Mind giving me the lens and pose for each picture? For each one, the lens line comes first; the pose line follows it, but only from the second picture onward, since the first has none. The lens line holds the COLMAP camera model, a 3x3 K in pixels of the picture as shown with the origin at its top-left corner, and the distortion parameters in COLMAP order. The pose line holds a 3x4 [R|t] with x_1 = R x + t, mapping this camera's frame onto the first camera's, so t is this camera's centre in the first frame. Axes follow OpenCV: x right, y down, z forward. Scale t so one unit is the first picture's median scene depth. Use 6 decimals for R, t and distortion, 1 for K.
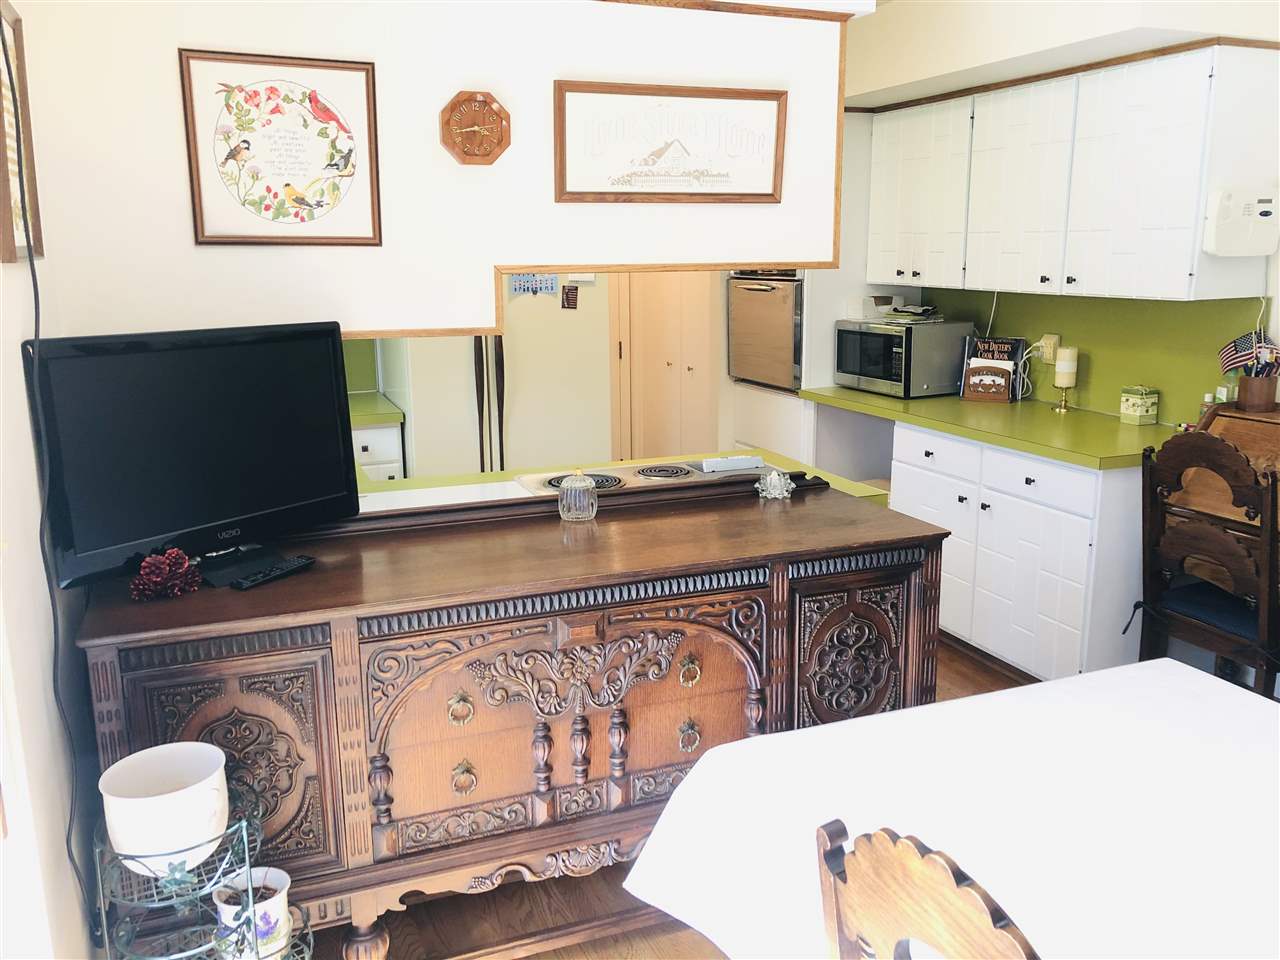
lens RADIAL K [[1039.5, 0, 640.0], [0, 1039.5, 480.0], [0, 0, 1]] dist [0.103305, 0.000862]
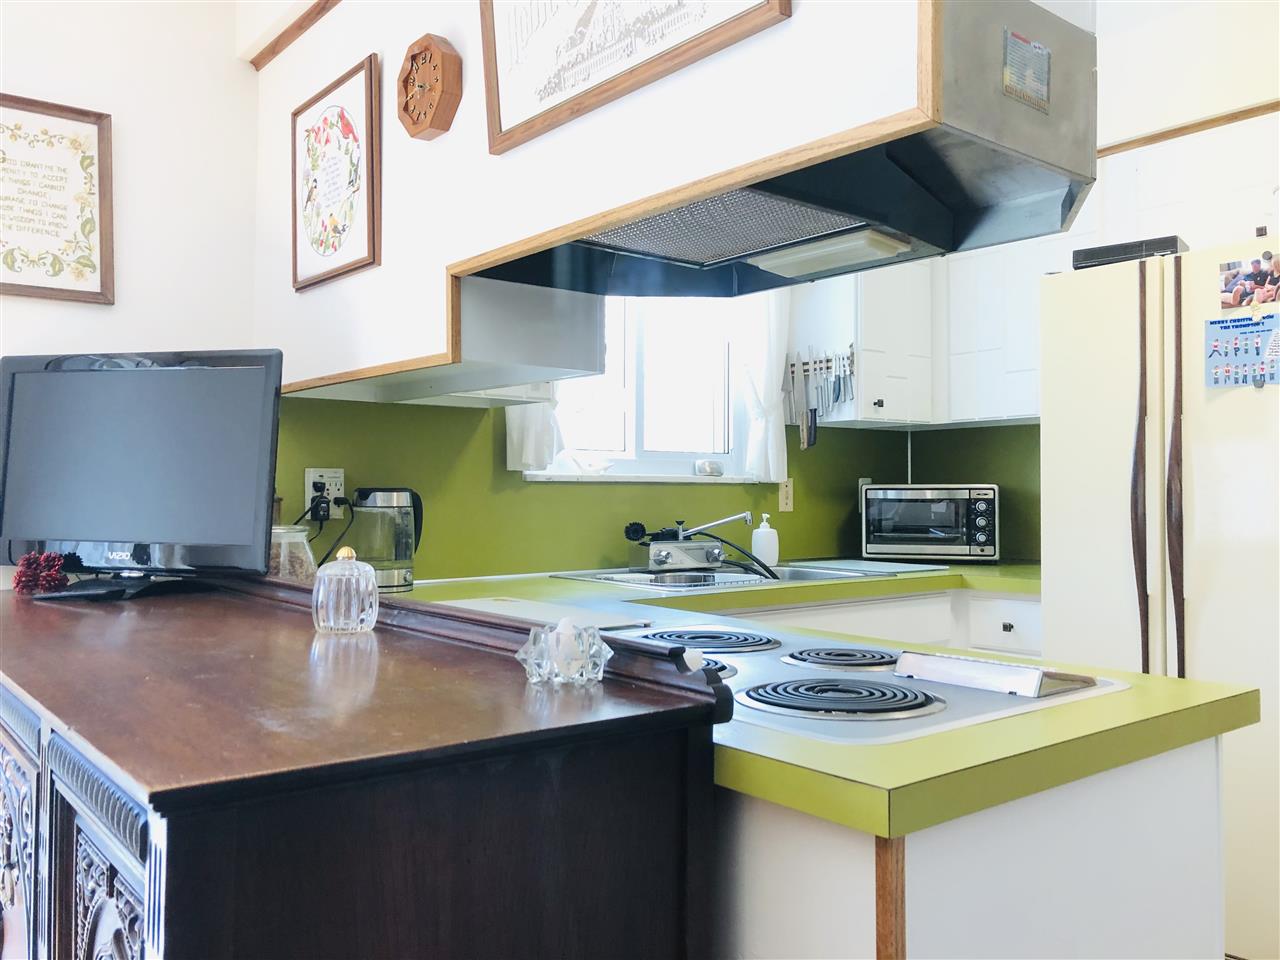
lens RADIAL K [[1039.5, 0, 640.0], [0, 1039.5, 480.0], [0, 0, 1]] dist [0.103305, 0.000862]
pose [[0.280370, 0.001278, -0.959891, 0.620731], [-0.216929, 0.974212, -0.062064, -0.053243], [0.935058, 0.225629, 0.273418, 1.036877]]
